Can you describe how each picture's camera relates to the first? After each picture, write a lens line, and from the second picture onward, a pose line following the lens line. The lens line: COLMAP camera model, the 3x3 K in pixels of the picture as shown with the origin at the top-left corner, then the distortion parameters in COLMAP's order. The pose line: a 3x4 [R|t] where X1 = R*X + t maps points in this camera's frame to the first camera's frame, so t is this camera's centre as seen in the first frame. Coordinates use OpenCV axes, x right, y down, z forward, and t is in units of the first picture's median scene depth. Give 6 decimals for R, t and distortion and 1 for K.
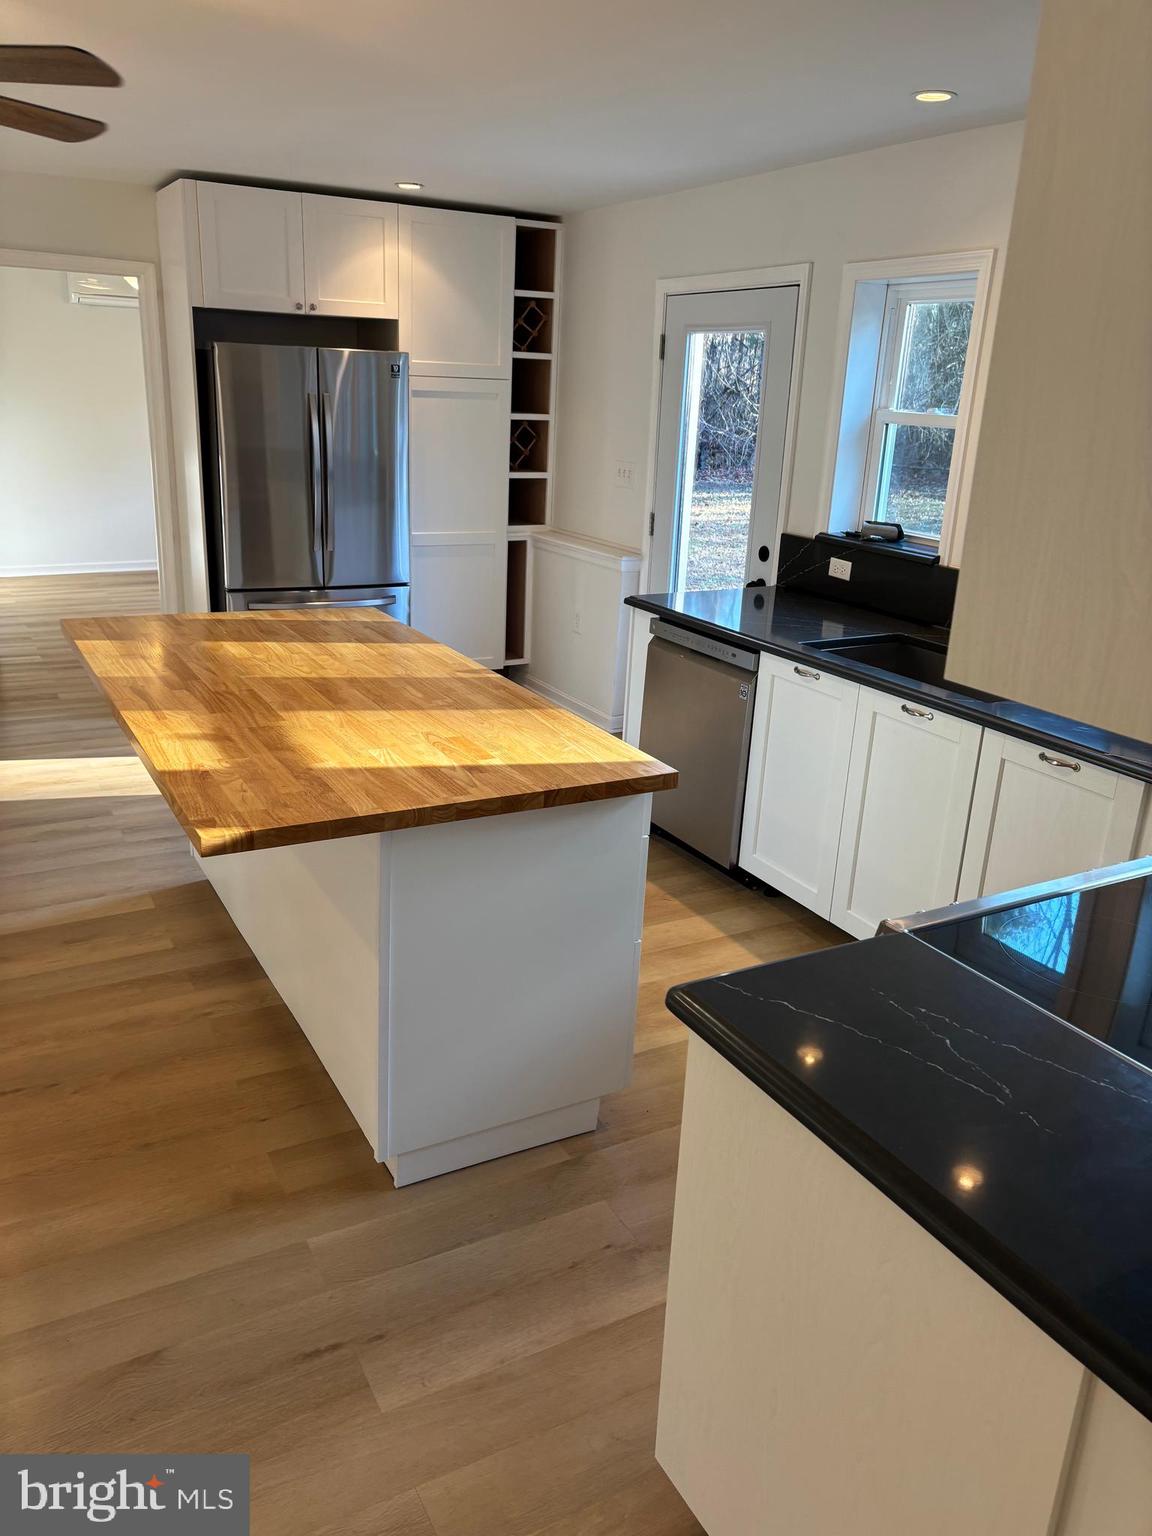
lens RADIAL K [[1160.3, 0, 574.5], [0, 1160.3, 755.6], [0, 0, 1]] dist [0.036625, -0.031632]
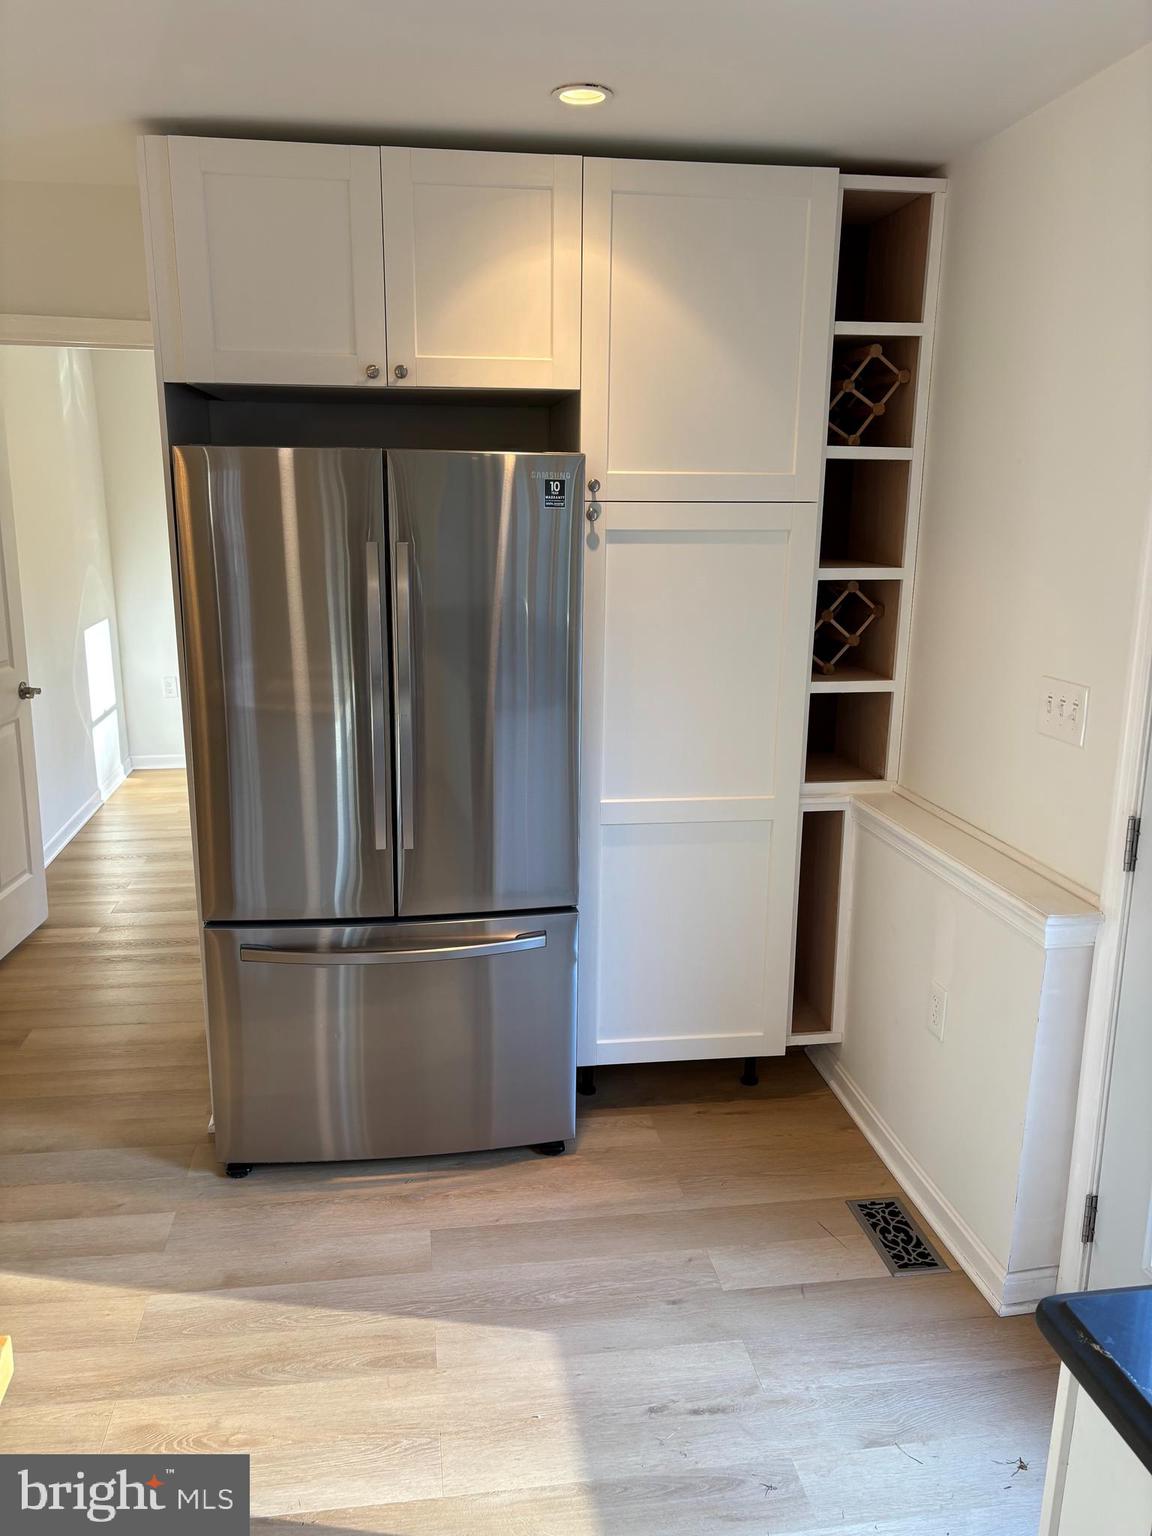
lens RADIAL K [[1160.3, 0, 565.7], [0, 1160.3, 755.8], [0, 0, 1]] dist [0.036625, -0.031632]
pose [[0.936960, 0.049163, -0.345962, 0.020120], [-0.083945, 0.992729, -0.086274, -0.165707], [0.339205, 0.109877, 0.934273, 0.518197]]
